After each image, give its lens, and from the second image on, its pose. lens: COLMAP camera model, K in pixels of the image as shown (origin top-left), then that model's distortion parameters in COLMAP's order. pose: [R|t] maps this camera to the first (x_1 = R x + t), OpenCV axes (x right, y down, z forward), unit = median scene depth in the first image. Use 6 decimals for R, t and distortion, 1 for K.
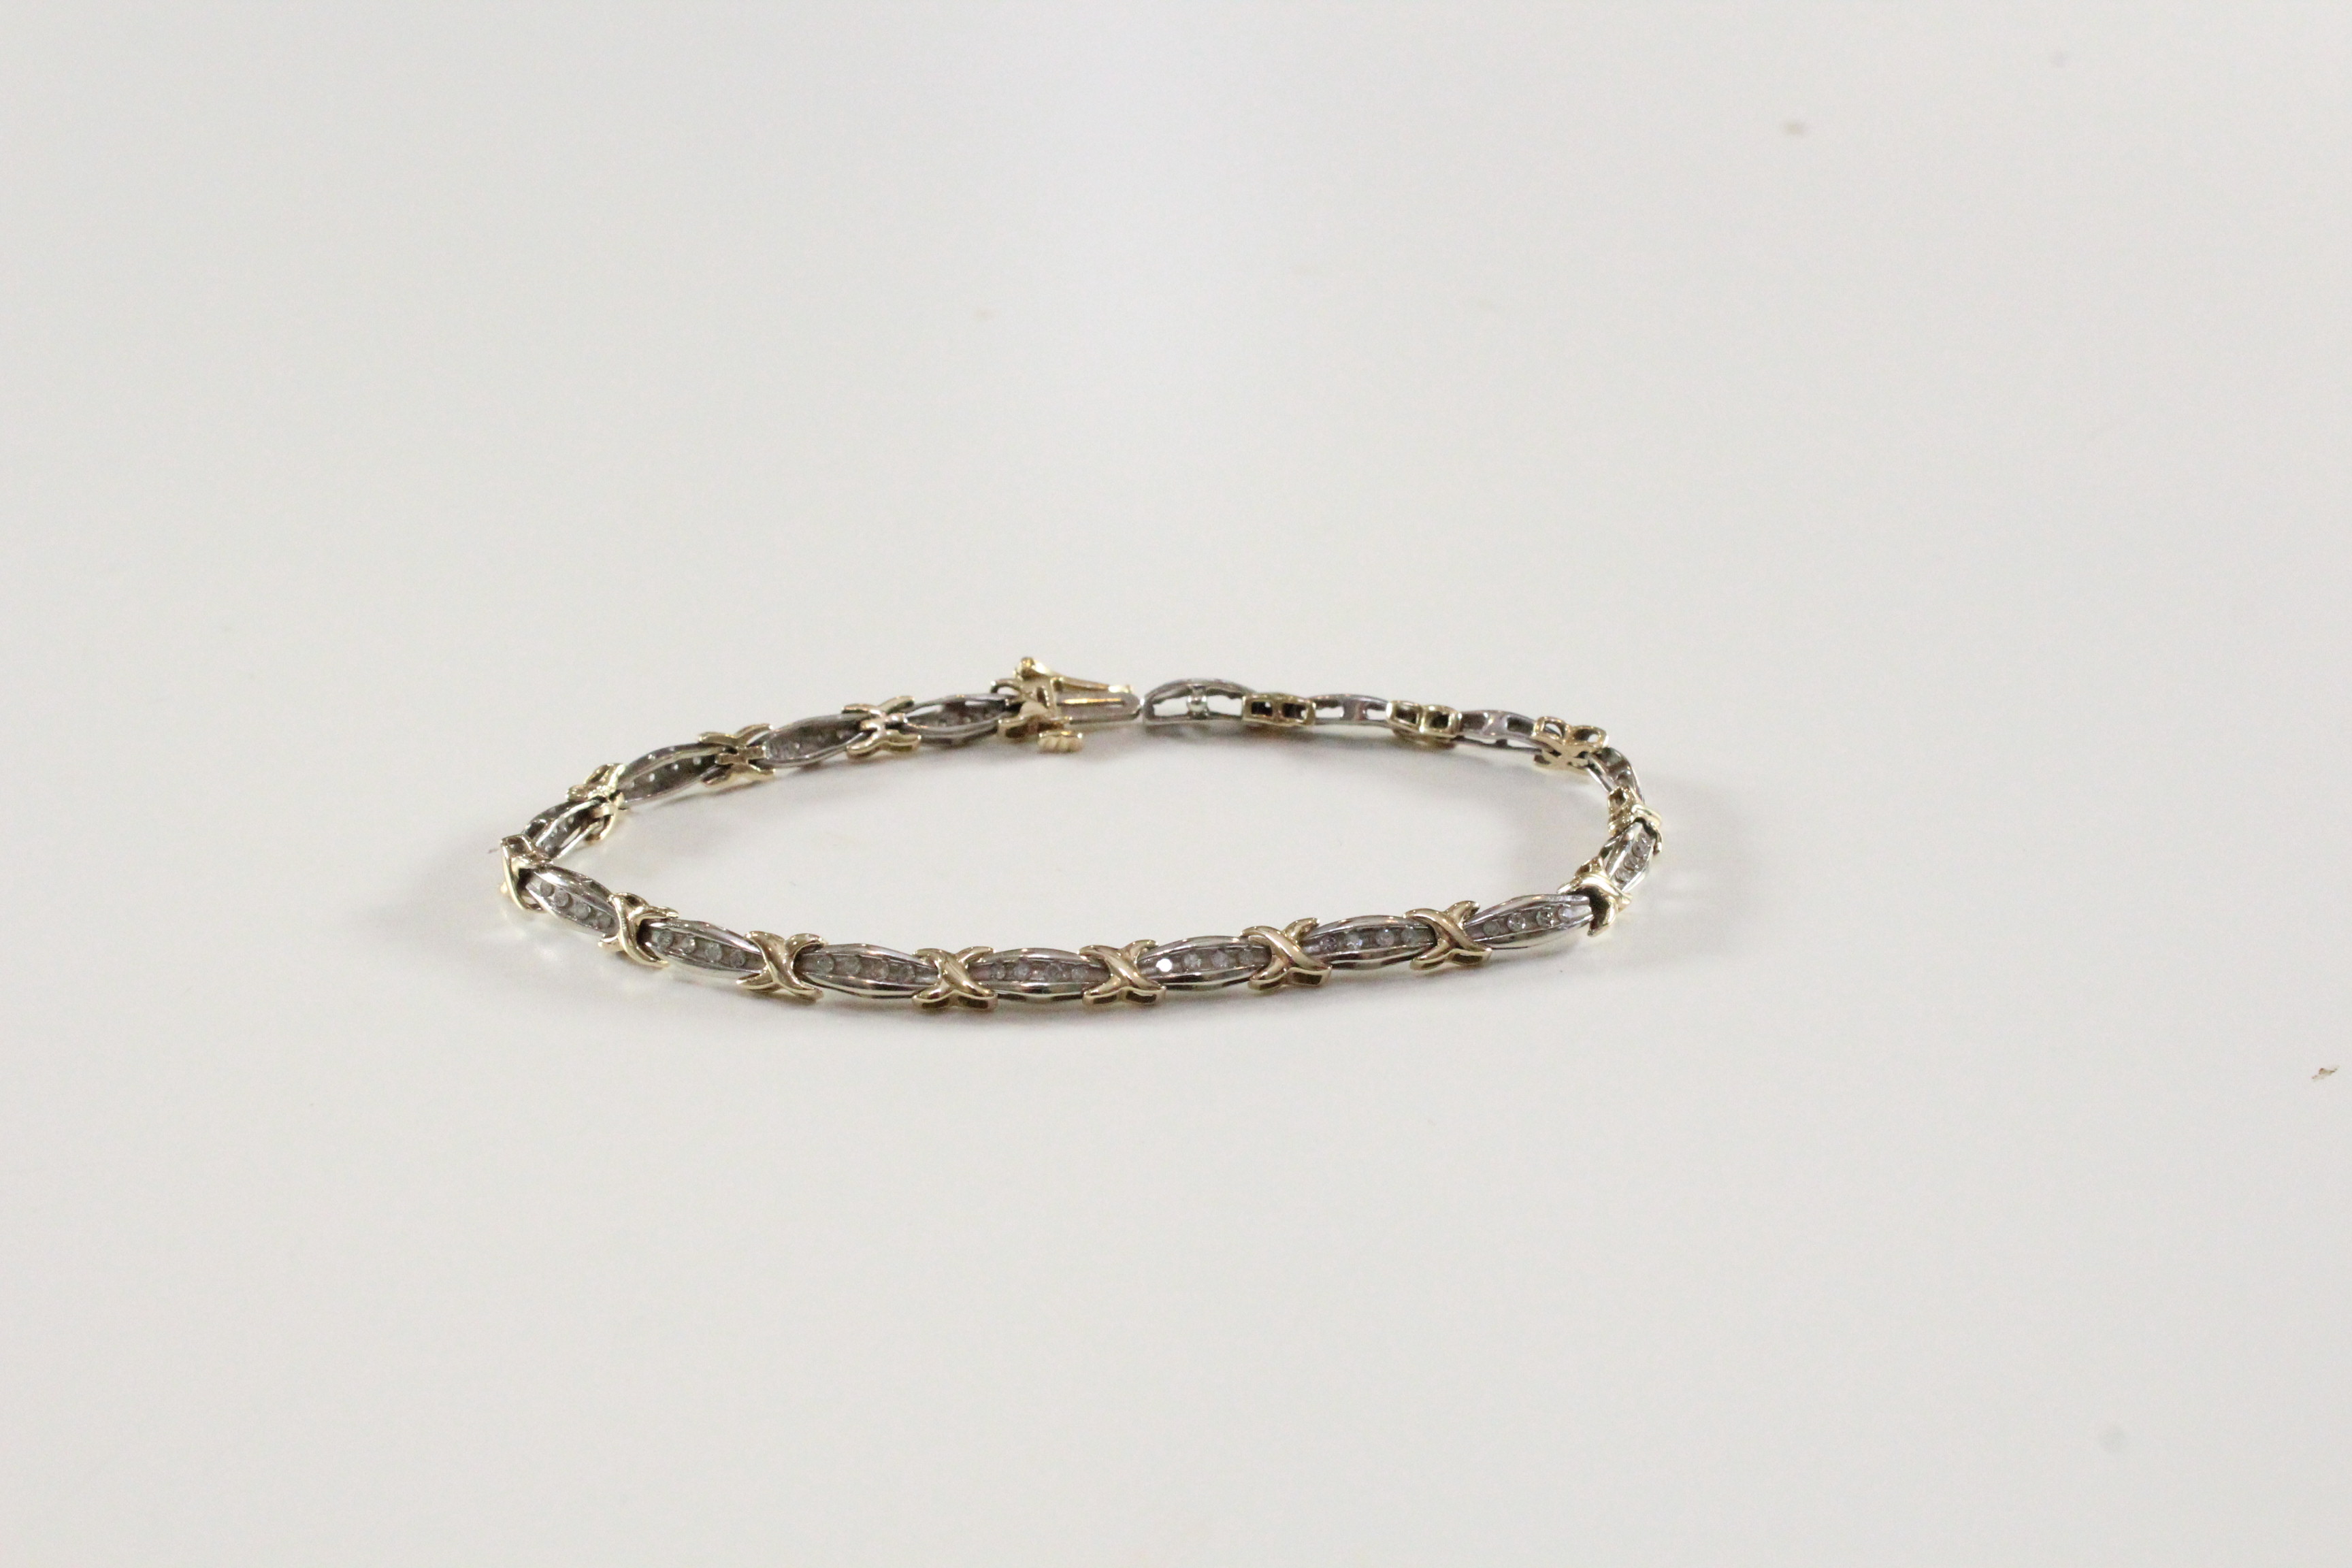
lens RADIAL K [[2317.2, 0, 1173.0], [0, 2317.2, 780.1], [0, 0, 1]] dist [-0.095221, 0.000000]
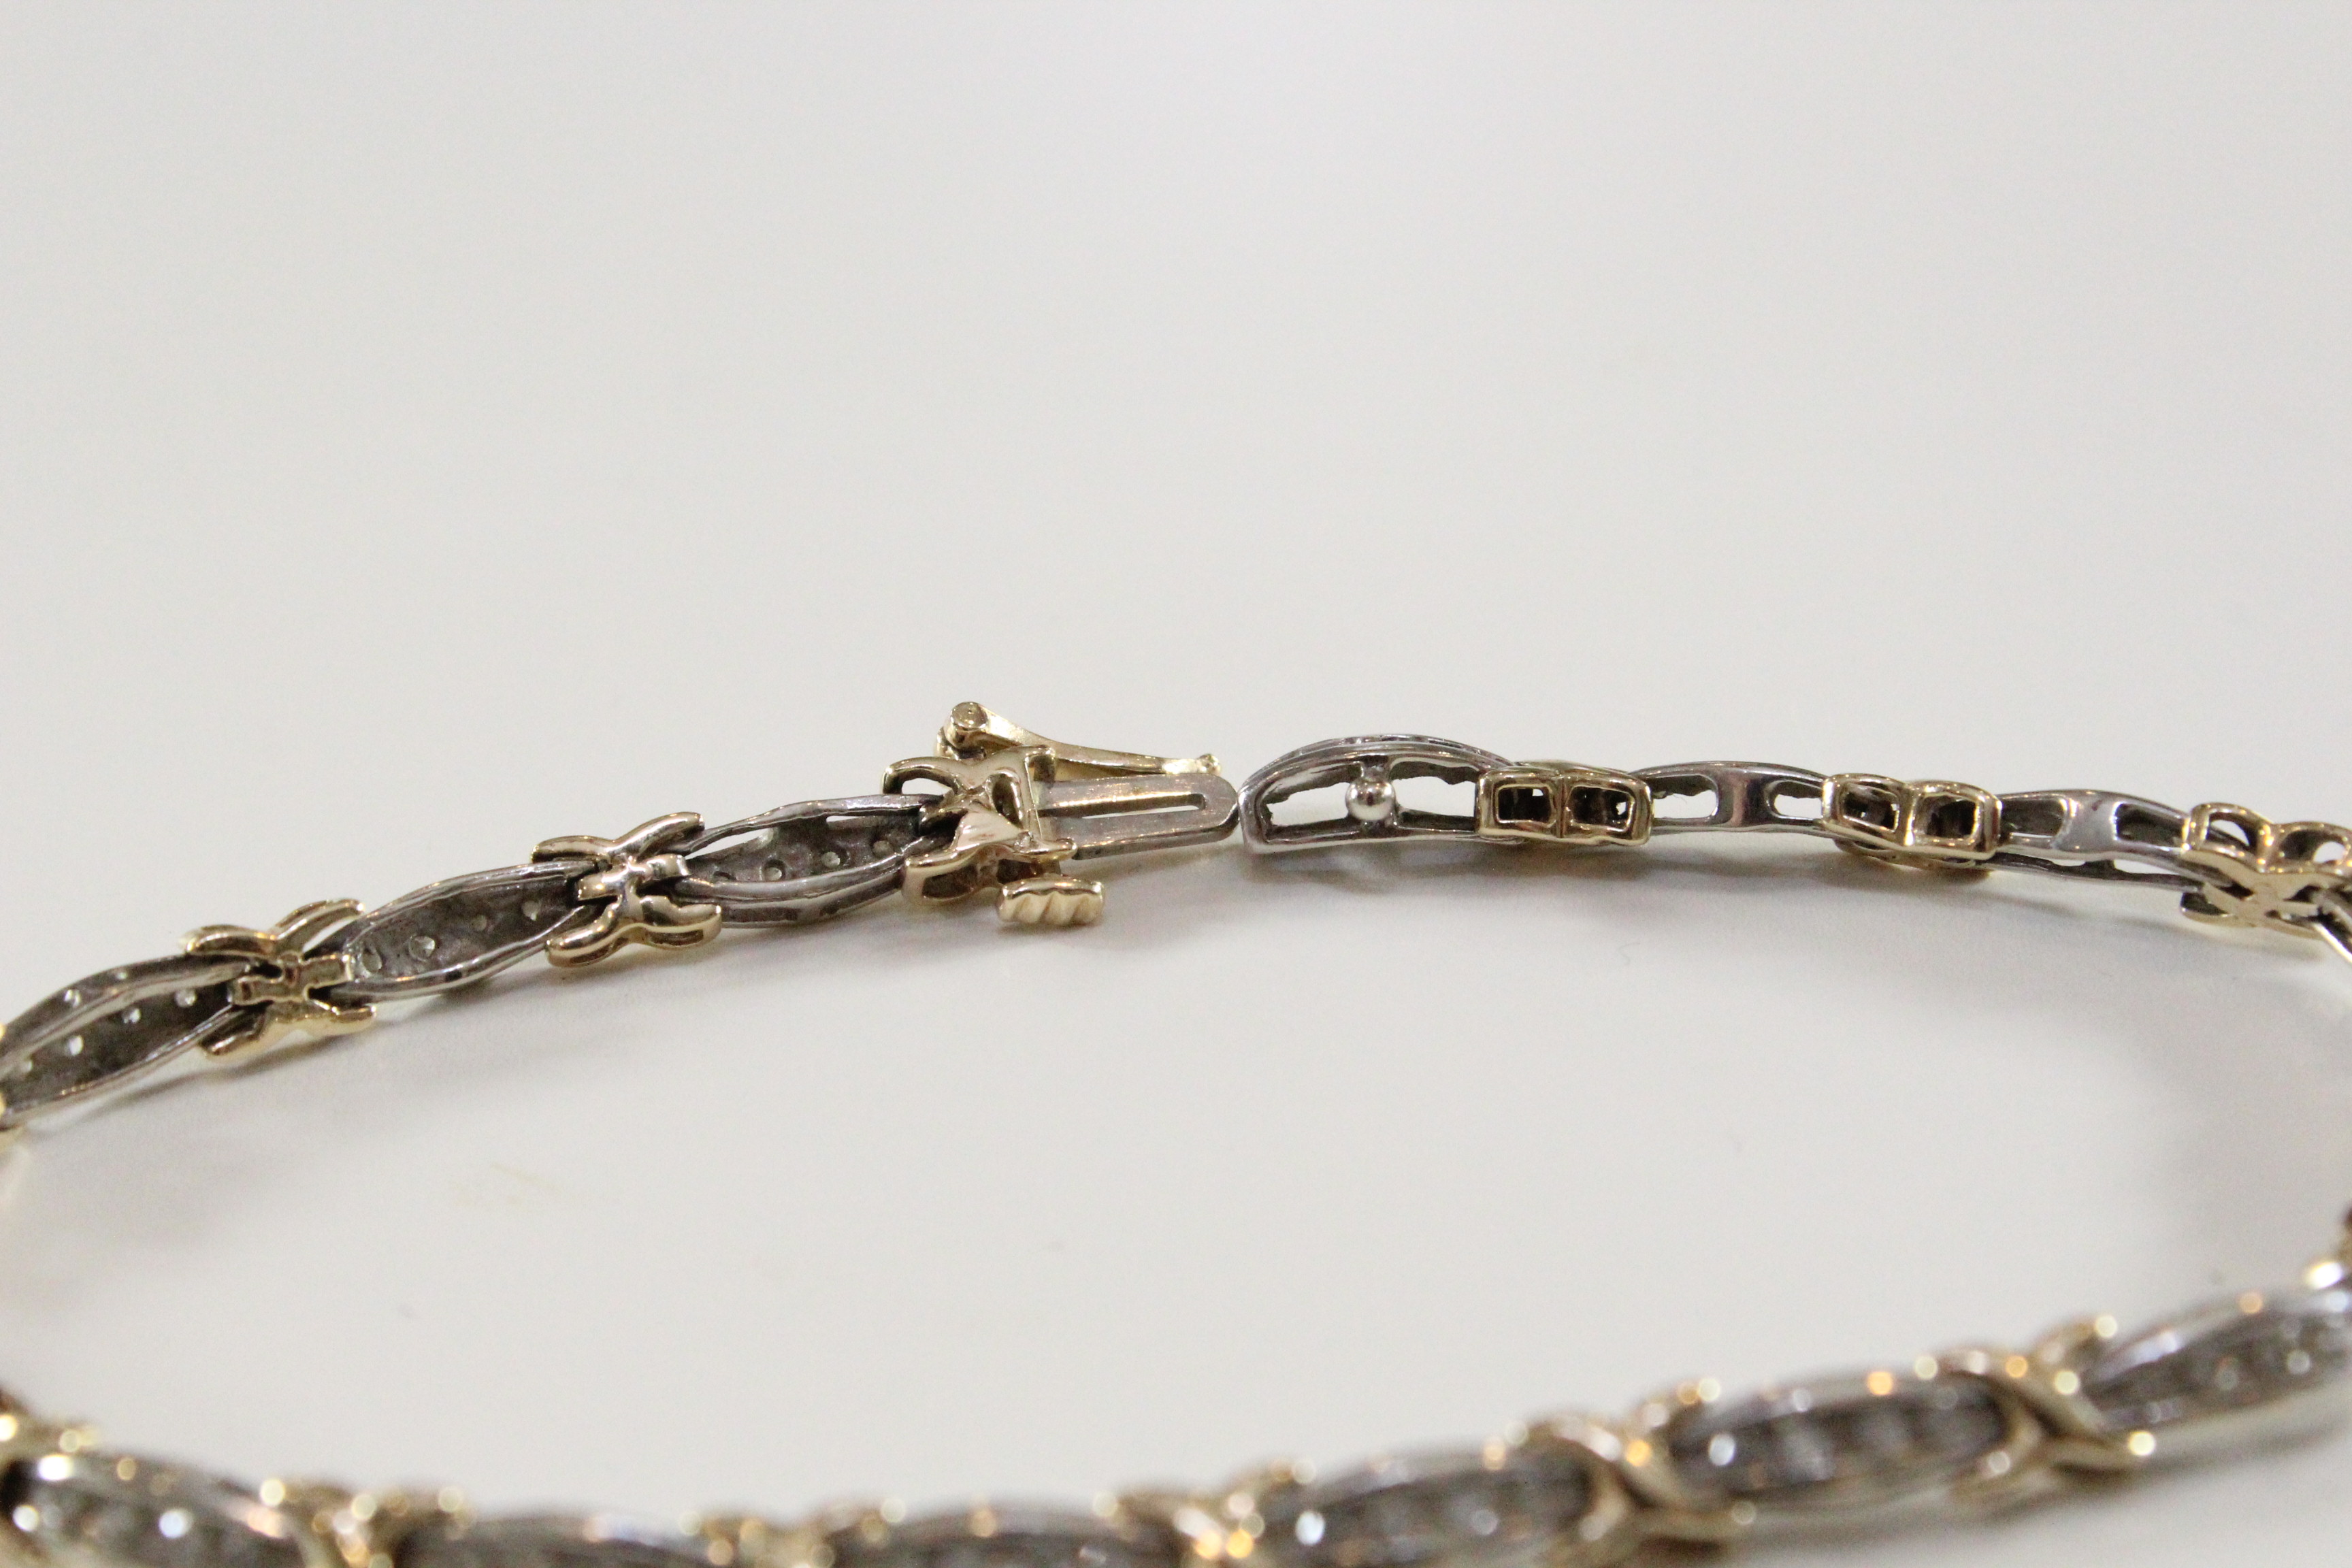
lens RADIAL K [[3567.6, 0, 1176.5], [0, 3567.6, 783.2], [0, 0, 1]] dist [-0.006377, 0.000000]
pose [[0.998682, -0.039209, -0.033109, -0.003616], [0.040385, 0.998549, 0.035635, -0.063062], [0.031663, -0.036925, 0.998816, 0.360913]]
